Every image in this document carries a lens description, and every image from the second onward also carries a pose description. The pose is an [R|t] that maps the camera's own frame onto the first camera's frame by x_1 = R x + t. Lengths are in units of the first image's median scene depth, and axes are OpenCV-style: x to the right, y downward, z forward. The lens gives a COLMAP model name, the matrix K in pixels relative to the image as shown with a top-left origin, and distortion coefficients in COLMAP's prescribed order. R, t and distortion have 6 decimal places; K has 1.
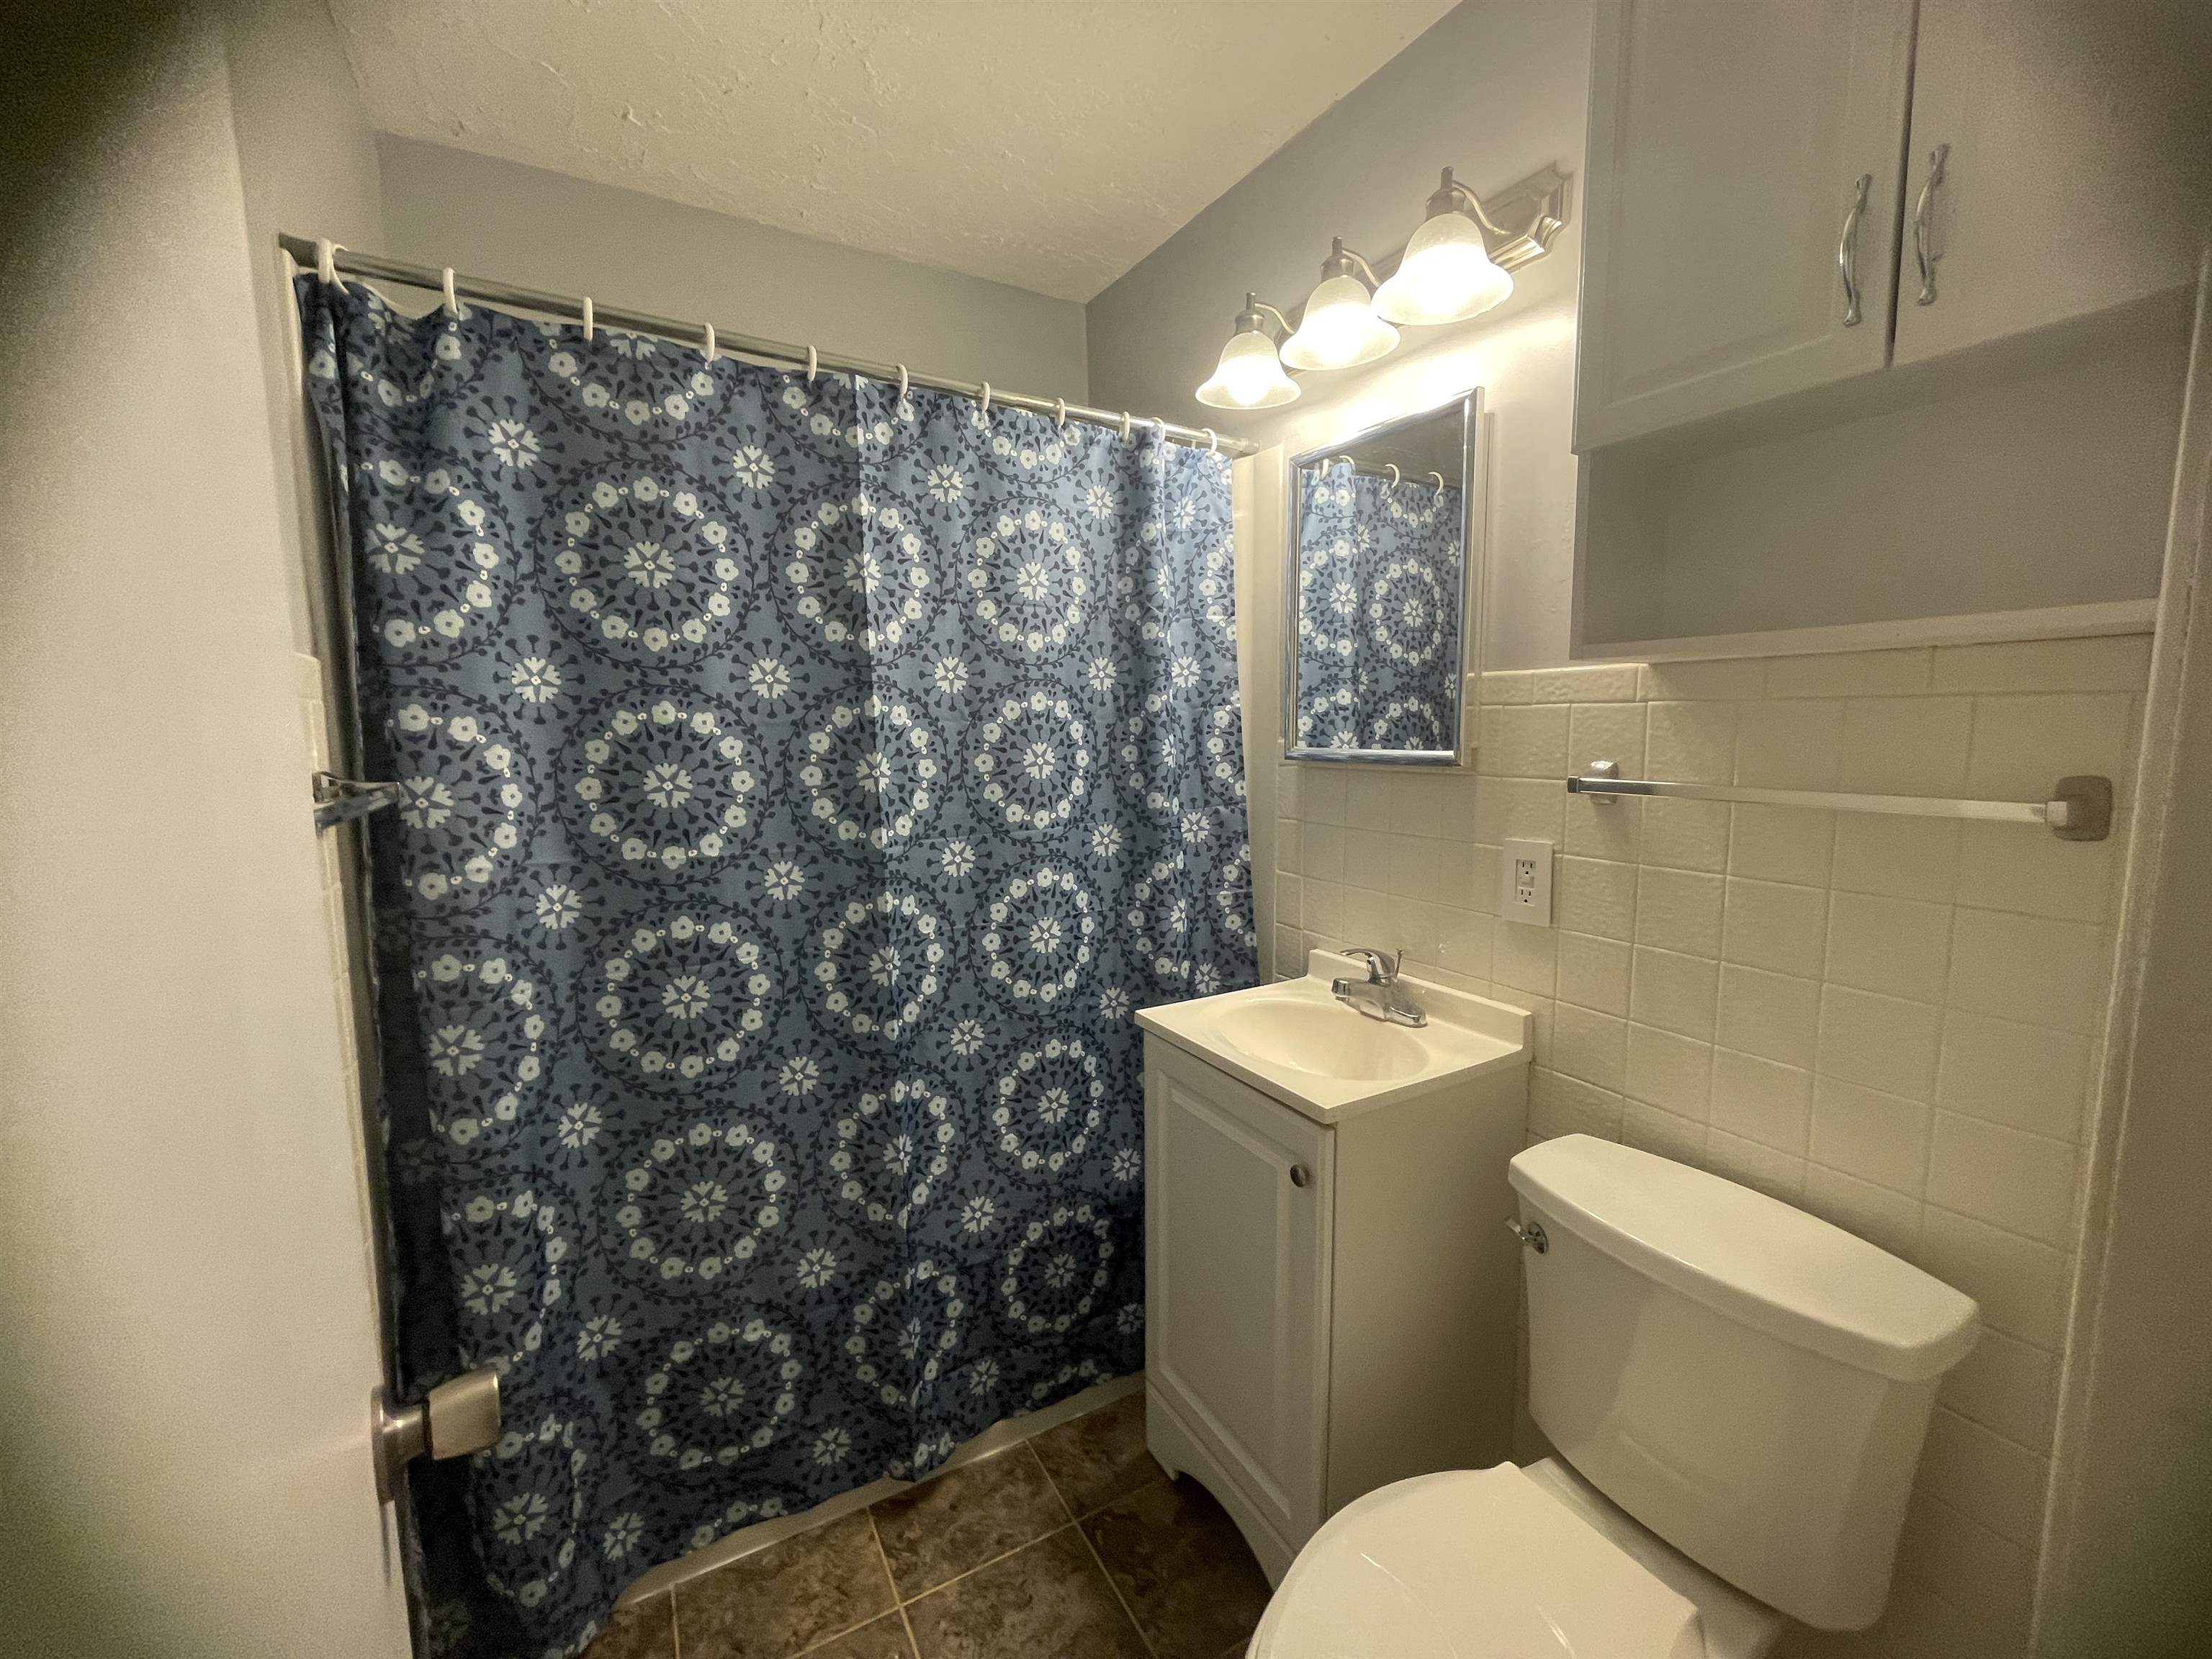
lens RADIAL K [[896.6, 0, 1112.2], [0, 896.6, 826.5], [0, 0, 1]] dist [-0.000678, -0.001489]
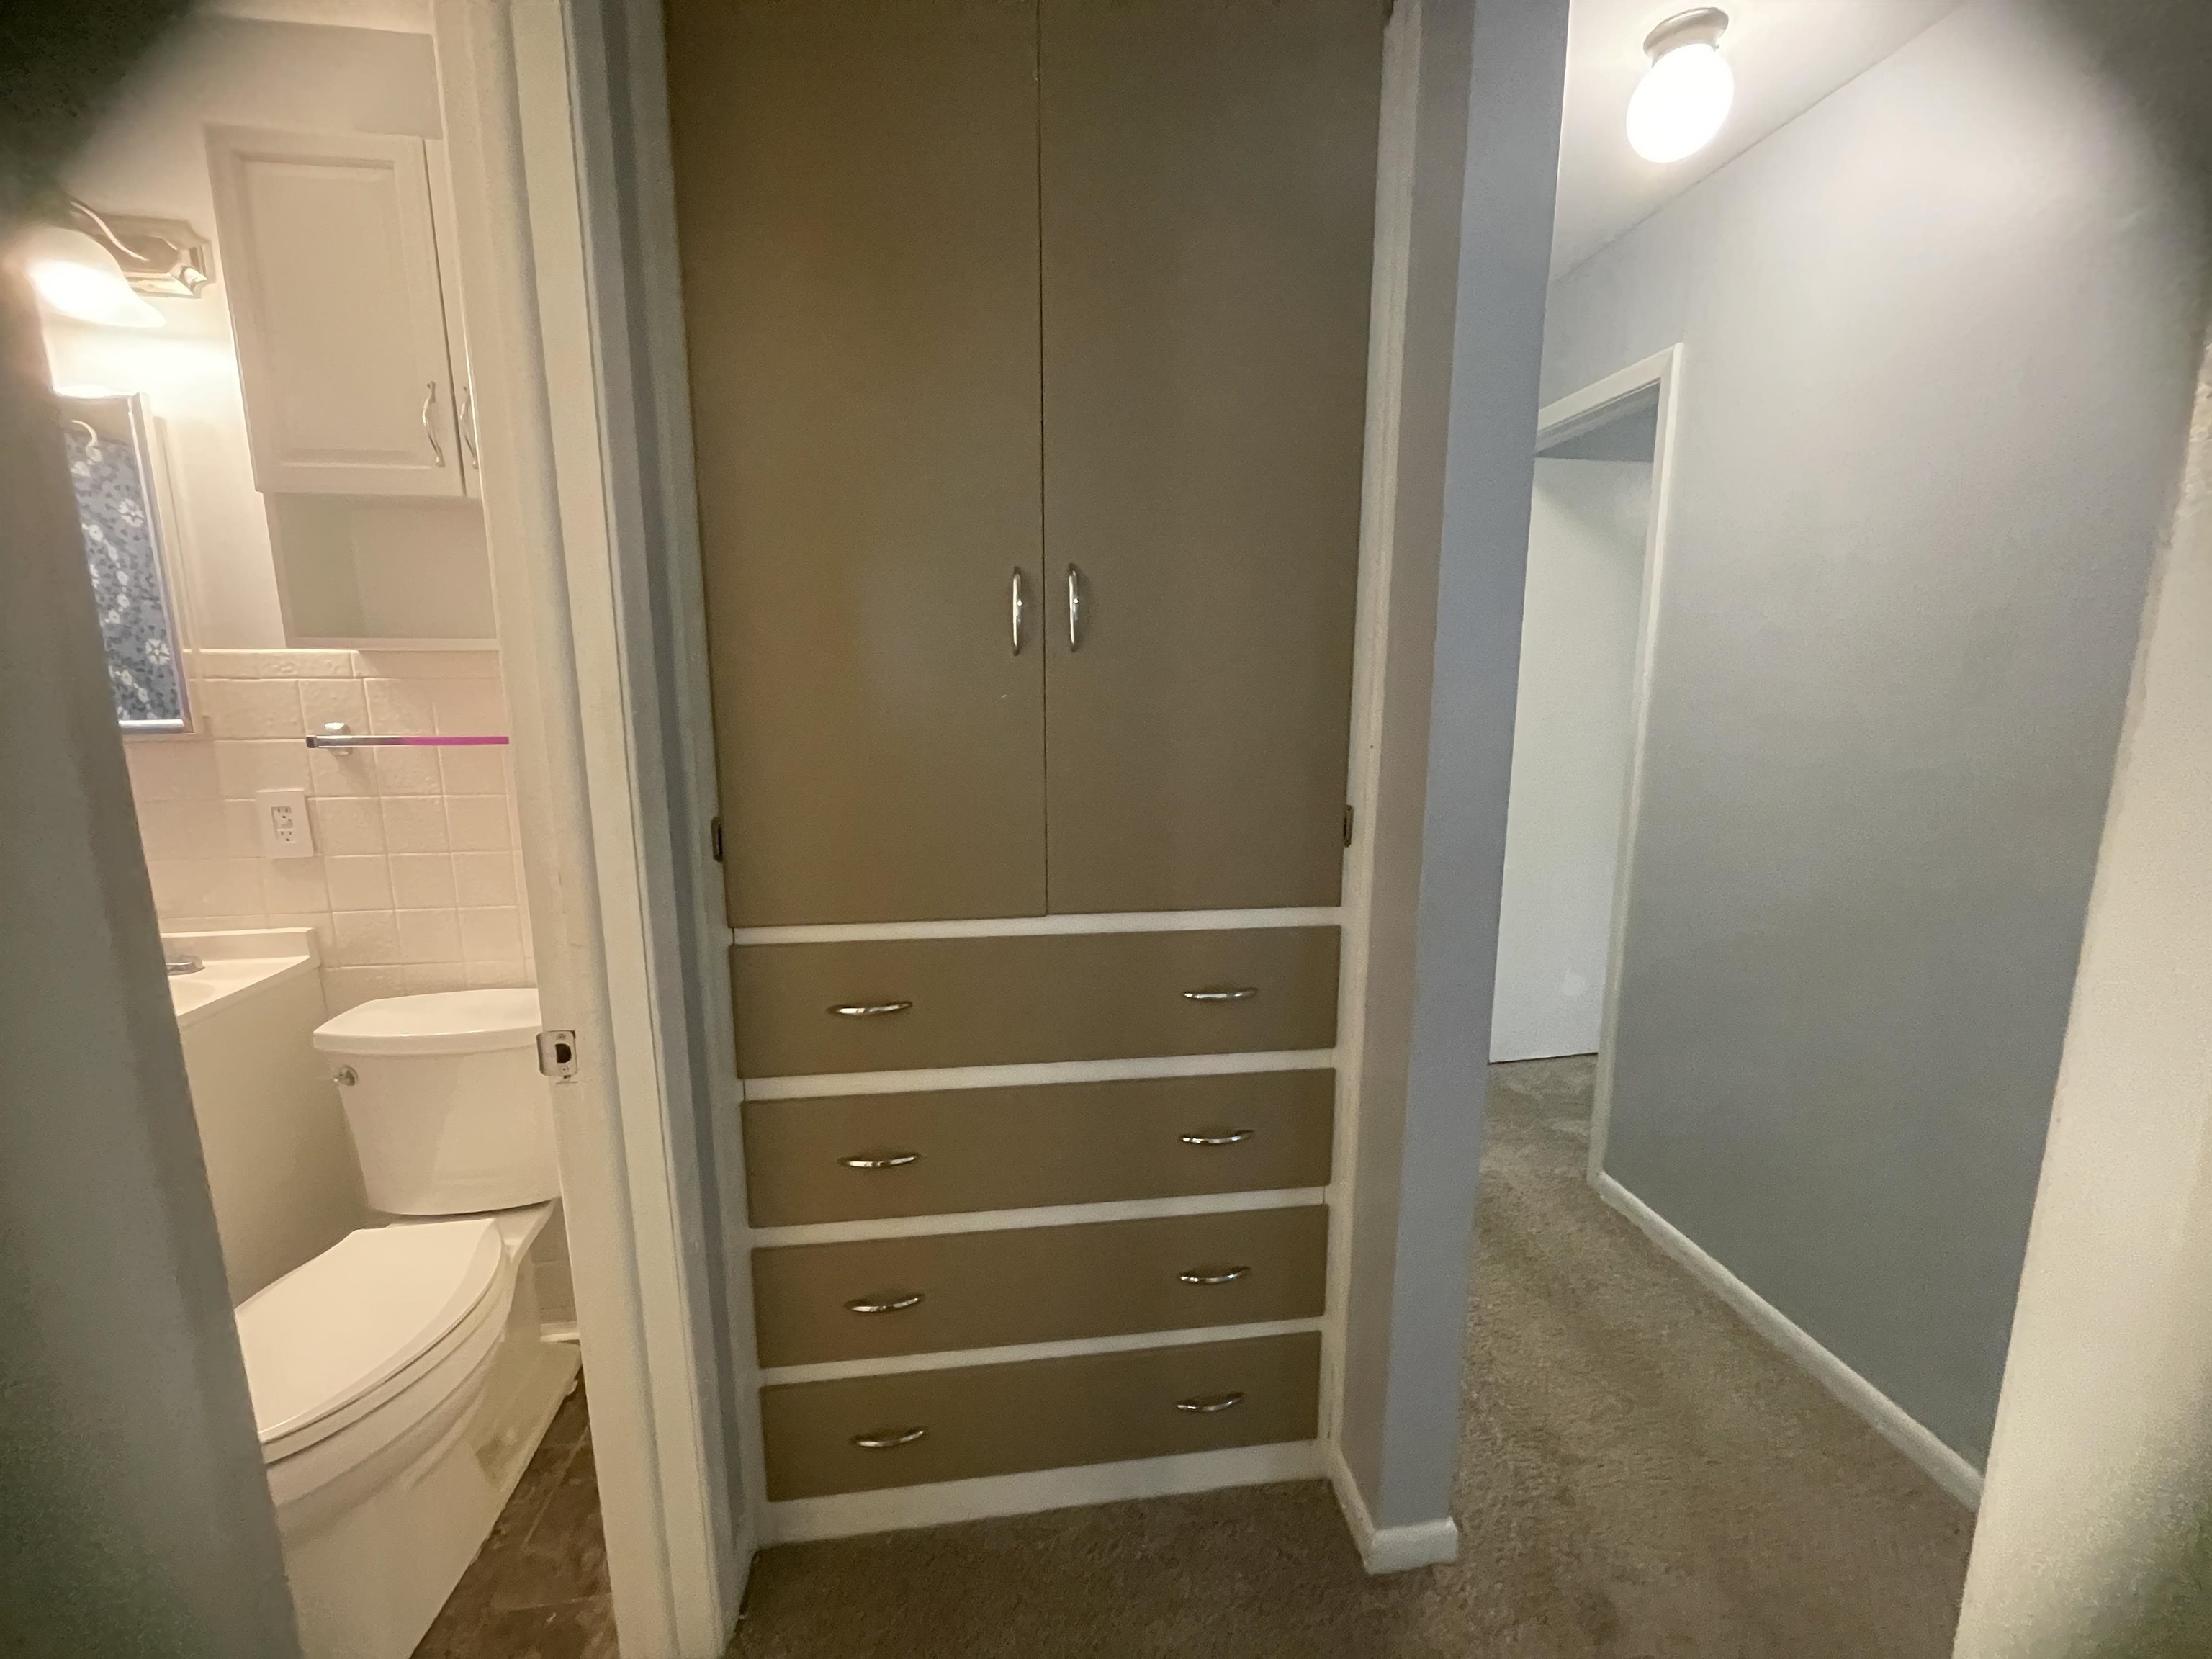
lens RADIAL K [[896.6, 0, 1115.3], [0, 896.6, 829.5], [0, 0, 1]] dist [-0.000678, -0.001489]
pose [[0.376572, -0.148838, 0.914353, -0.246362], [0.102120, 0.987663, 0.118714, 0.042564], [-0.920742, 0.048670, 0.387126, -0.554823]]
